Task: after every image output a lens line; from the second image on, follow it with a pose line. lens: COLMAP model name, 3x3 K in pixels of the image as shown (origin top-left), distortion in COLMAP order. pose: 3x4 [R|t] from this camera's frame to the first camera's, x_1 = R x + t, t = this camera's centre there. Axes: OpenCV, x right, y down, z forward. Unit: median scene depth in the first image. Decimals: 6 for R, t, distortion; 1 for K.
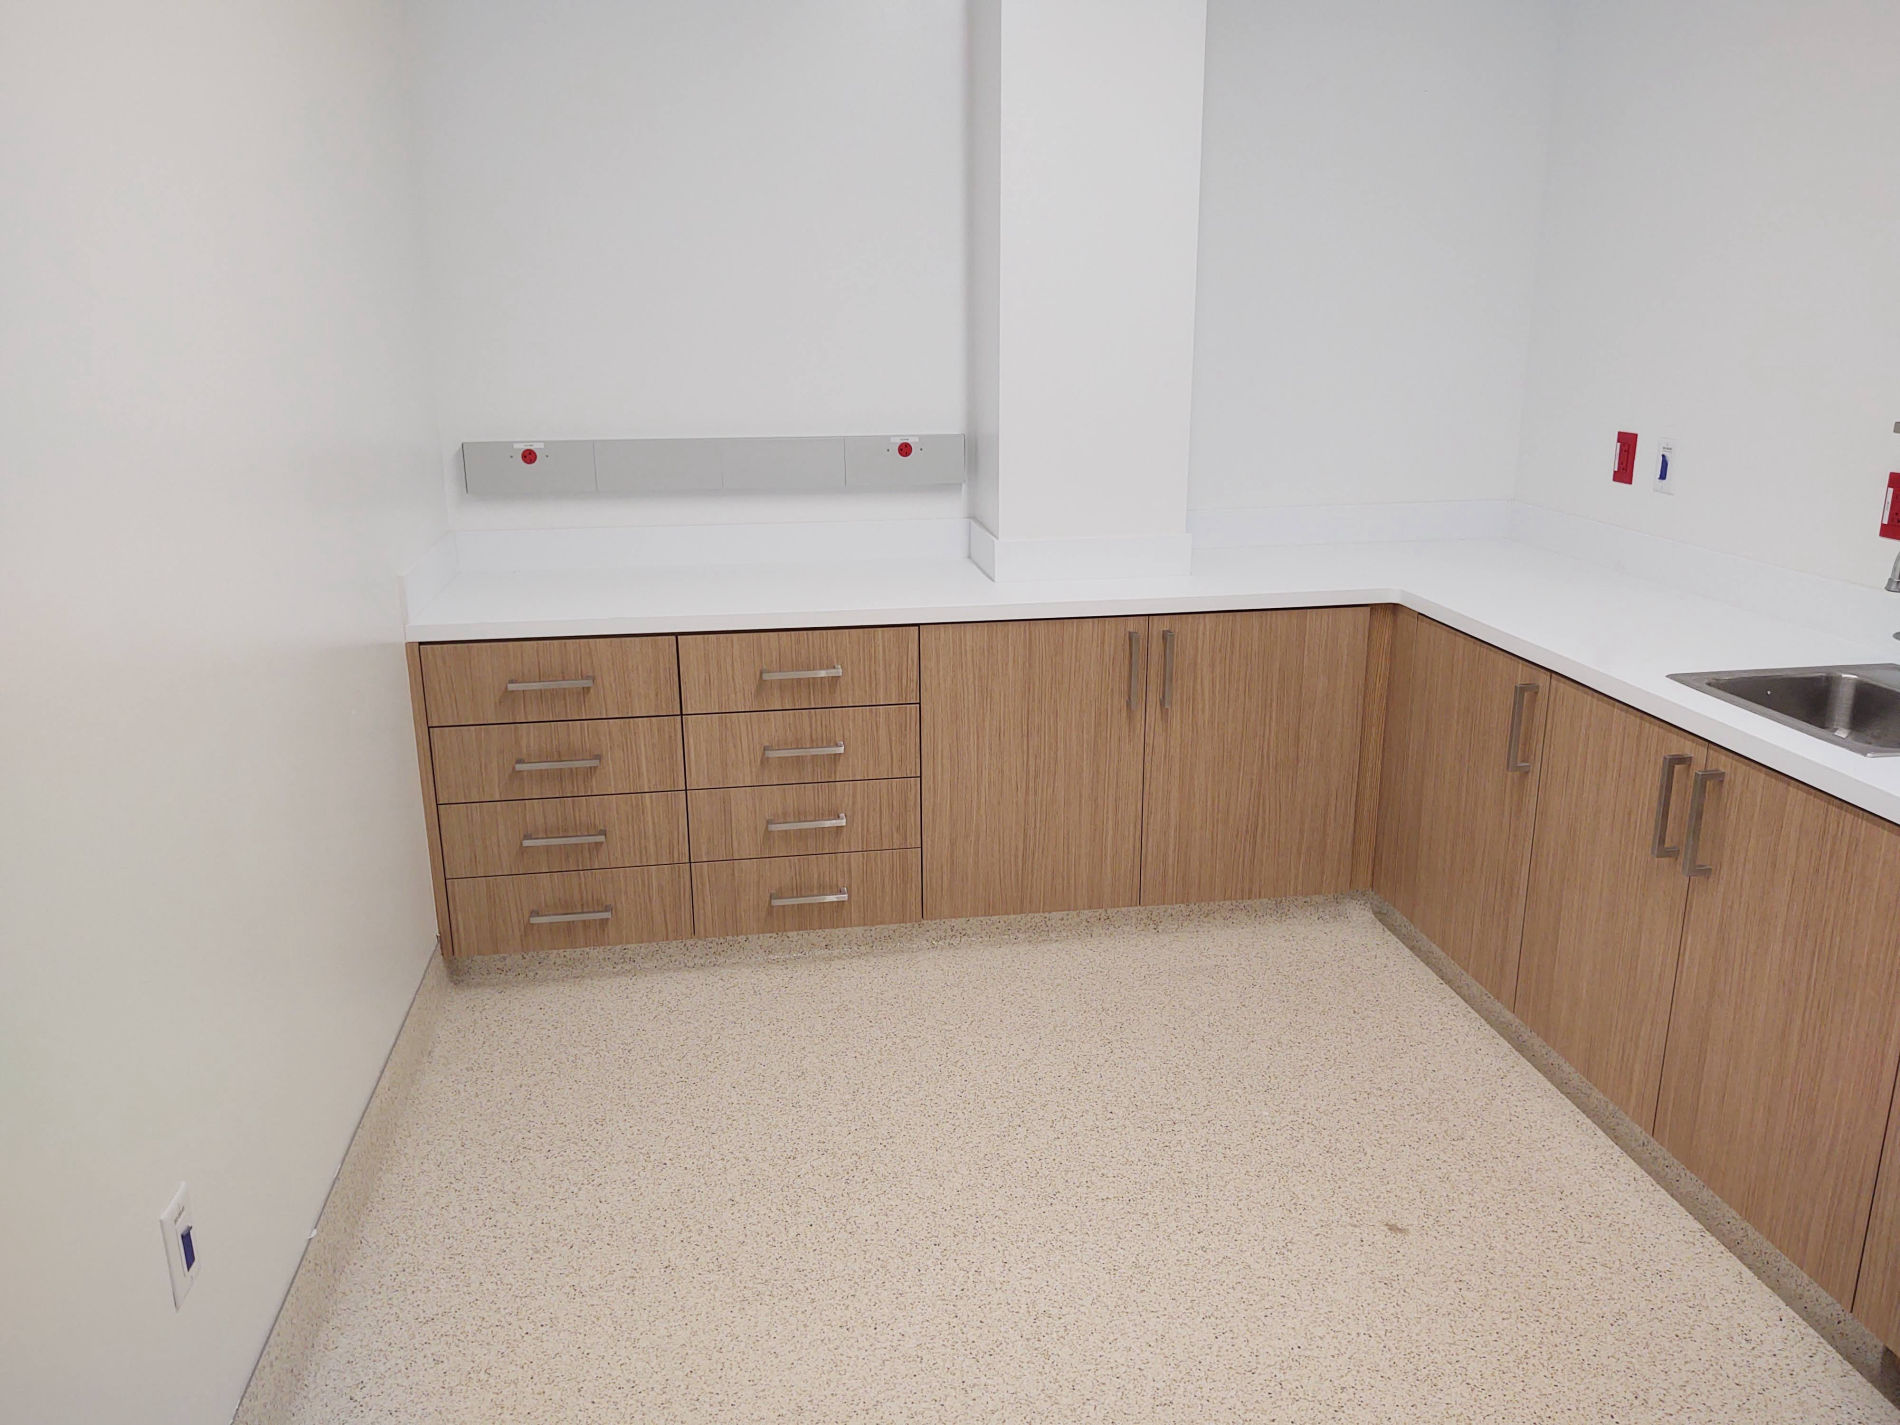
lens RADIAL K [[1446.9, 0, 940.3], [0, 1446.9, 710.3], [0, 0, 1]] dist [0.022630, -0.036672]
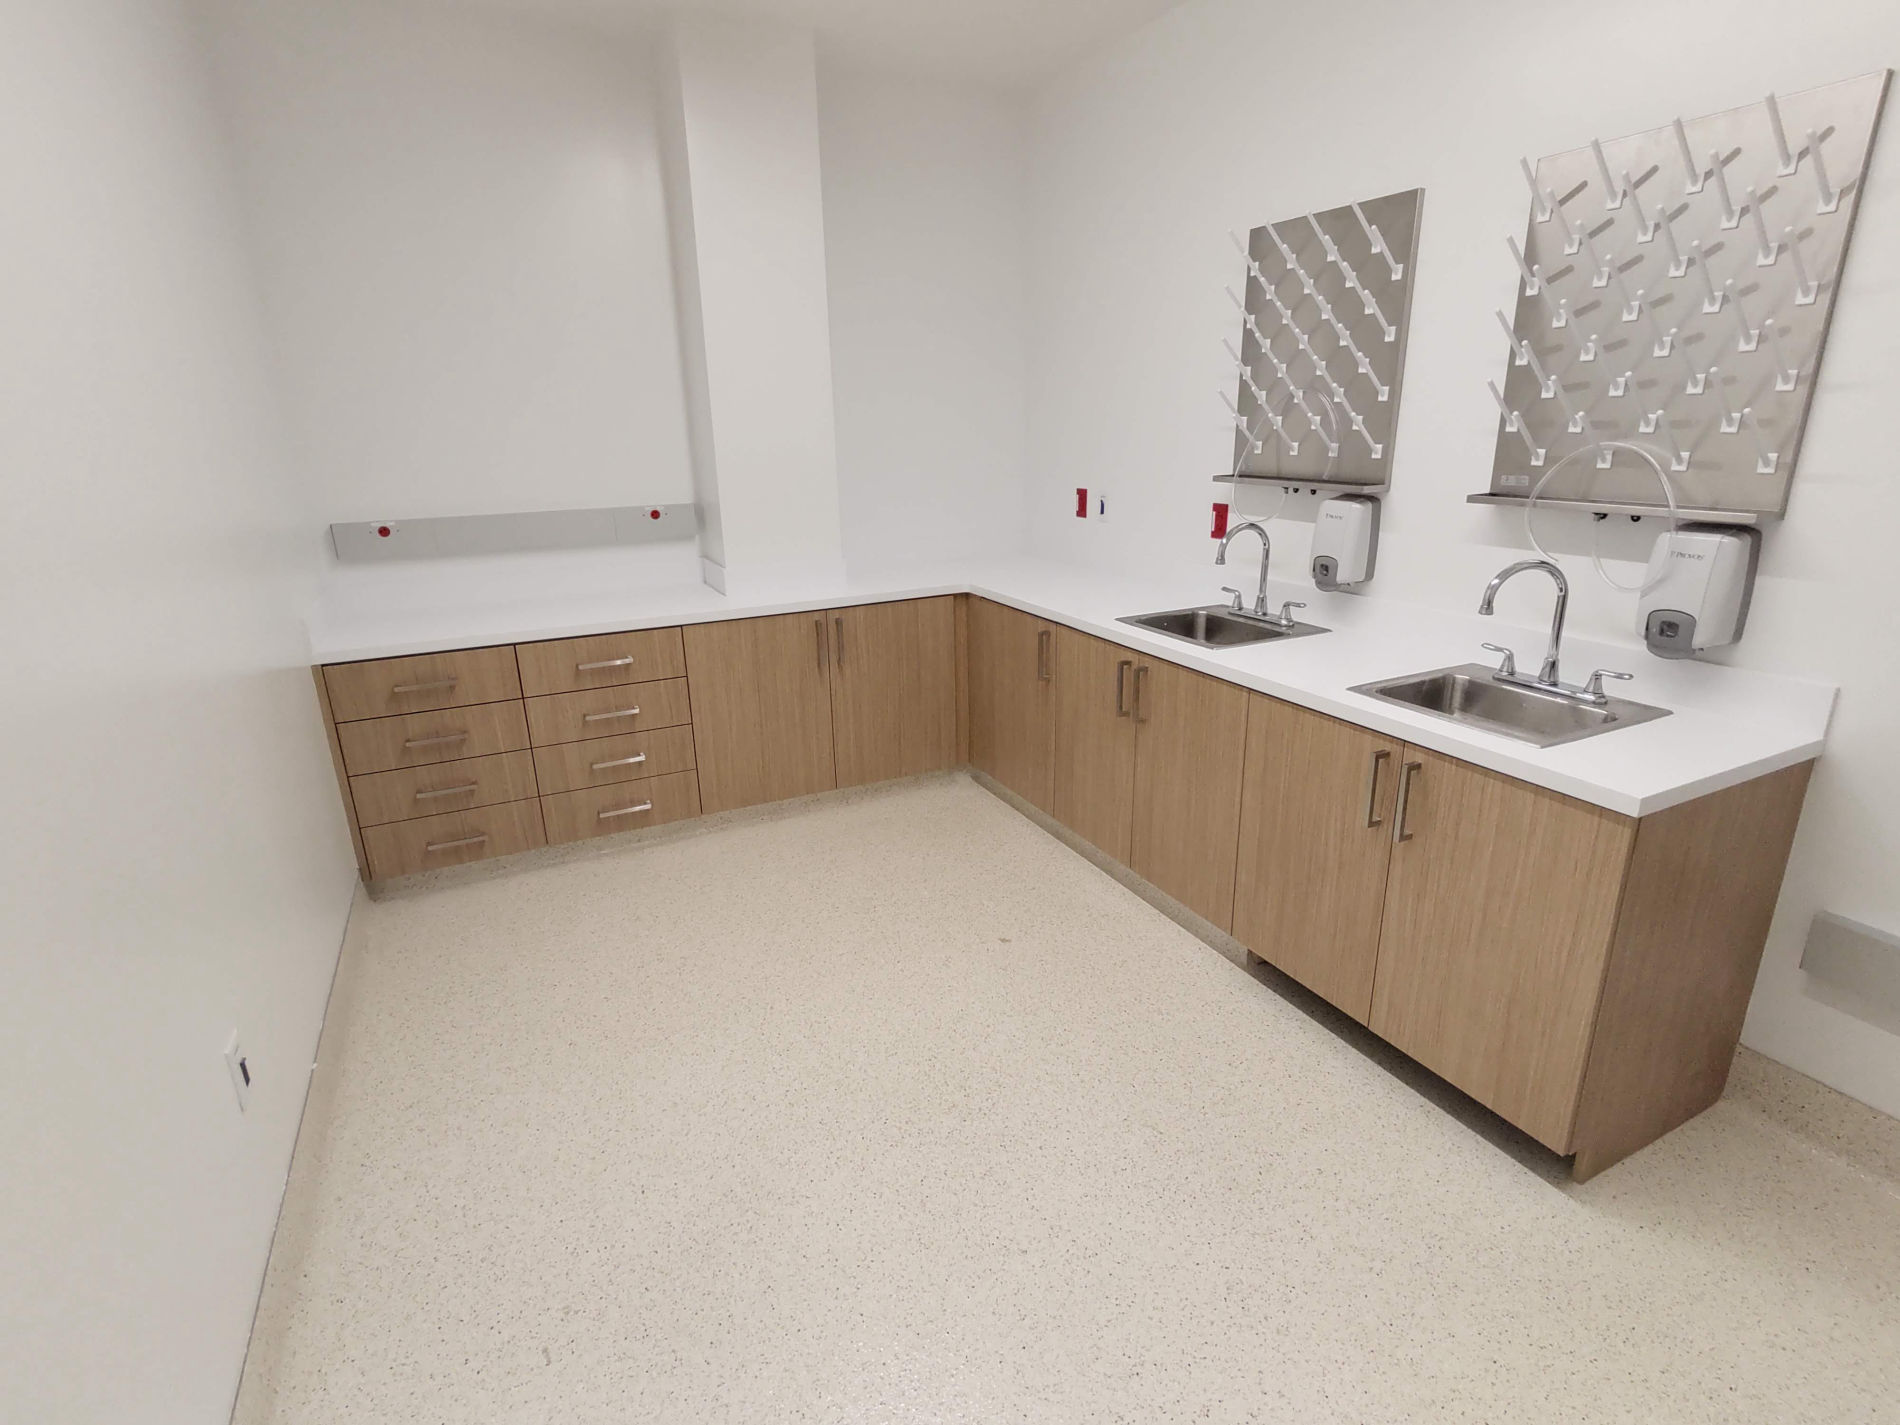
lens RADIAL K [[944.9, 0, 954.1], [0, 944.9, 711.8], [0, 0, 1]] dist [-0.004068, 0.001505]
pose [[0.951689, -0.102696, 0.289381, -0.039922], [0.095008, 0.994651, 0.040530, 0.020053], [-0.291995, -0.011079, 0.956356, -0.065246]]
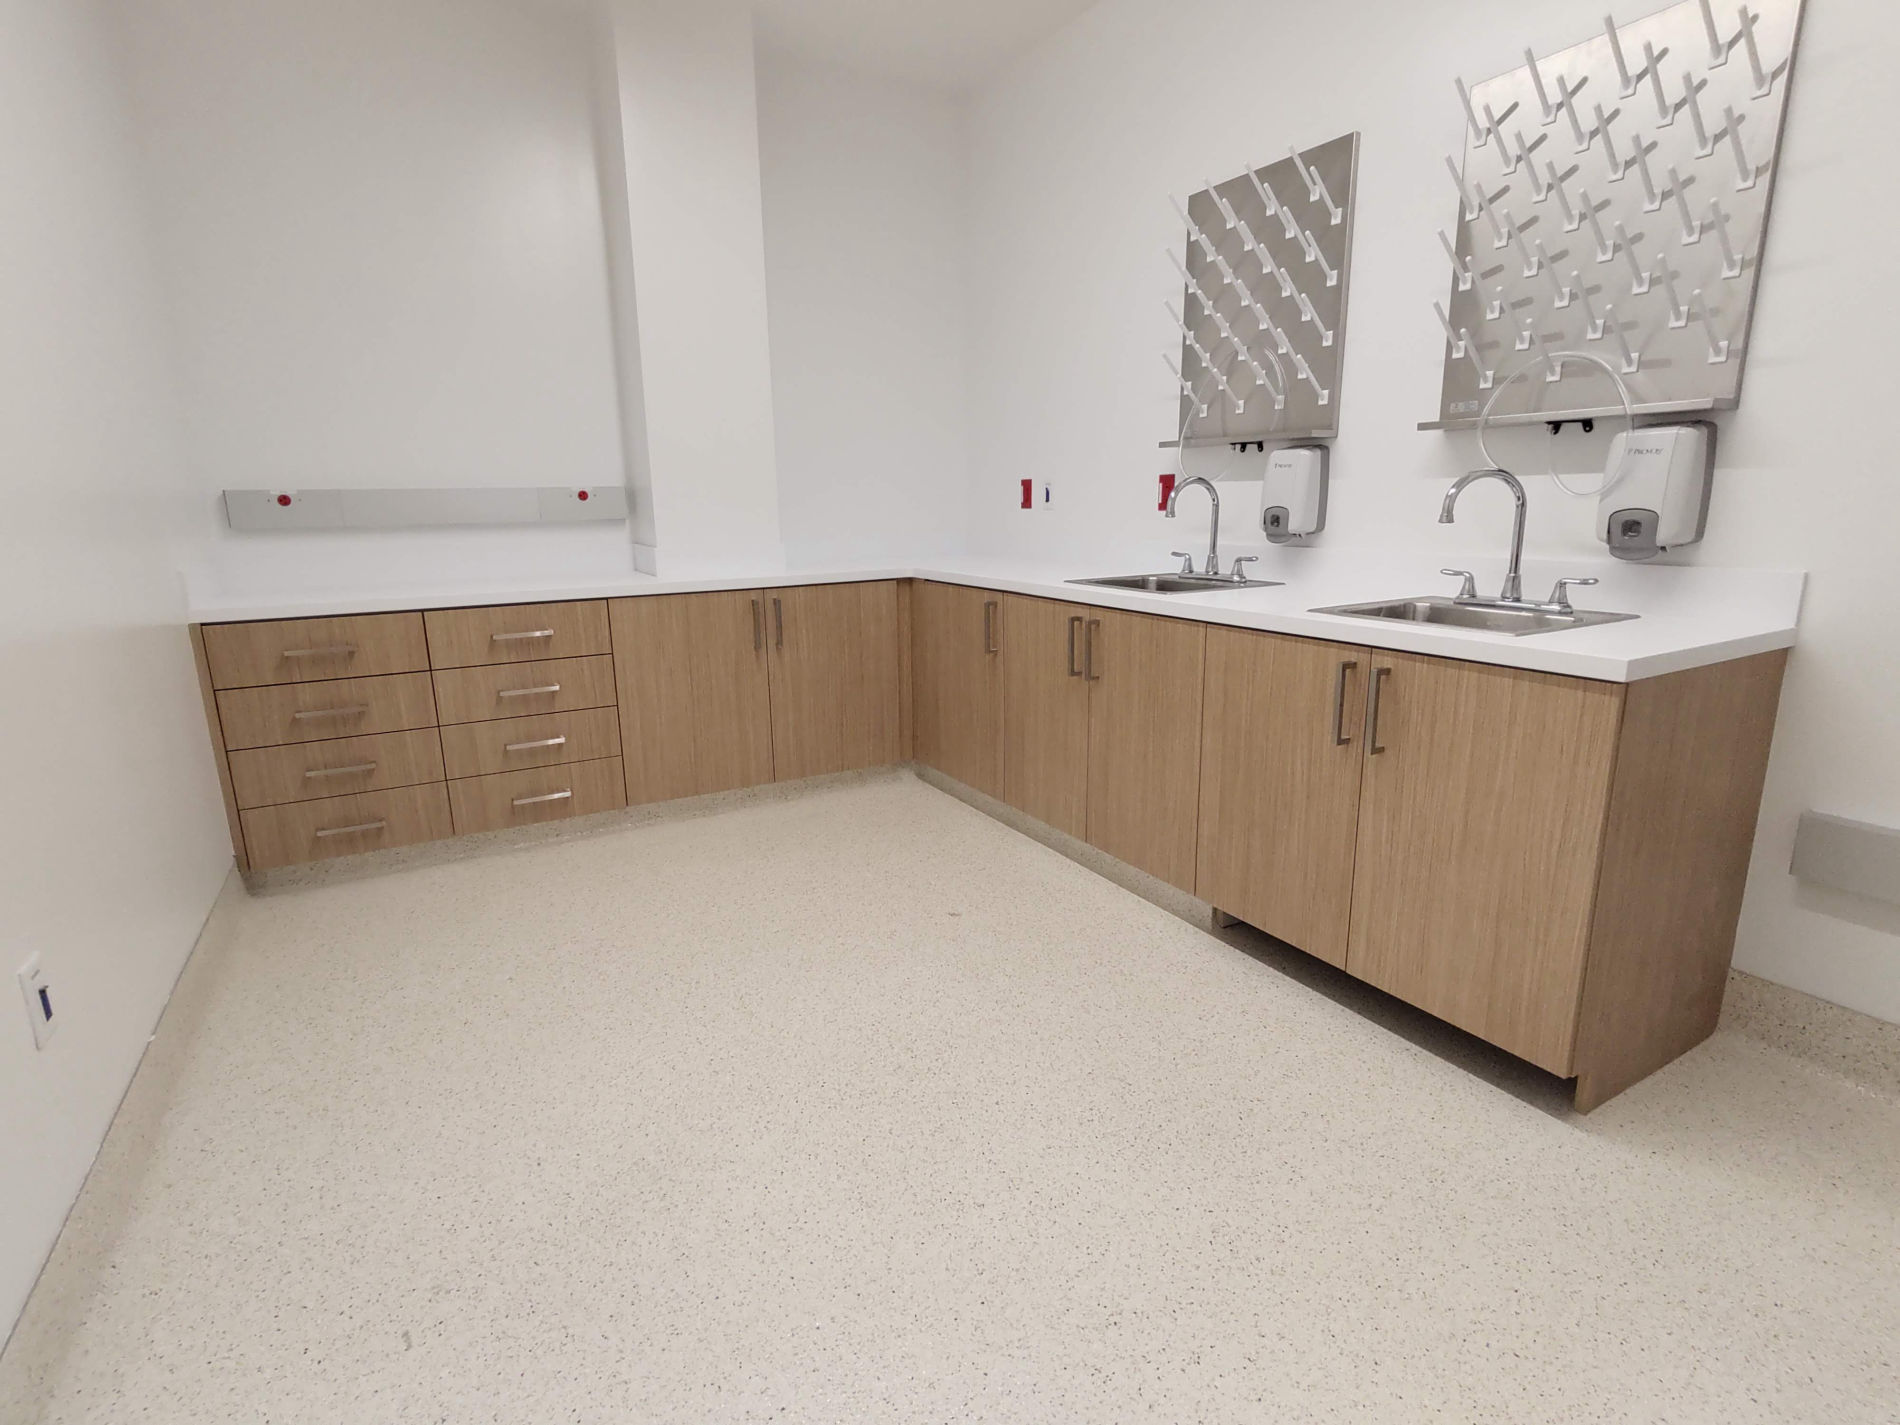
lens RADIAL K [[944.1, 0, 954.7], [0, 944.1, 711.4], [0, 0, 1]] dist [-0.004353, 0.002447]
pose [[0.932232, -0.087381, 0.351151, -0.033041], [0.105768, 0.993827, -0.033485, 0.127088], [-0.346058, 0.068356, 0.935720, -0.014859]]
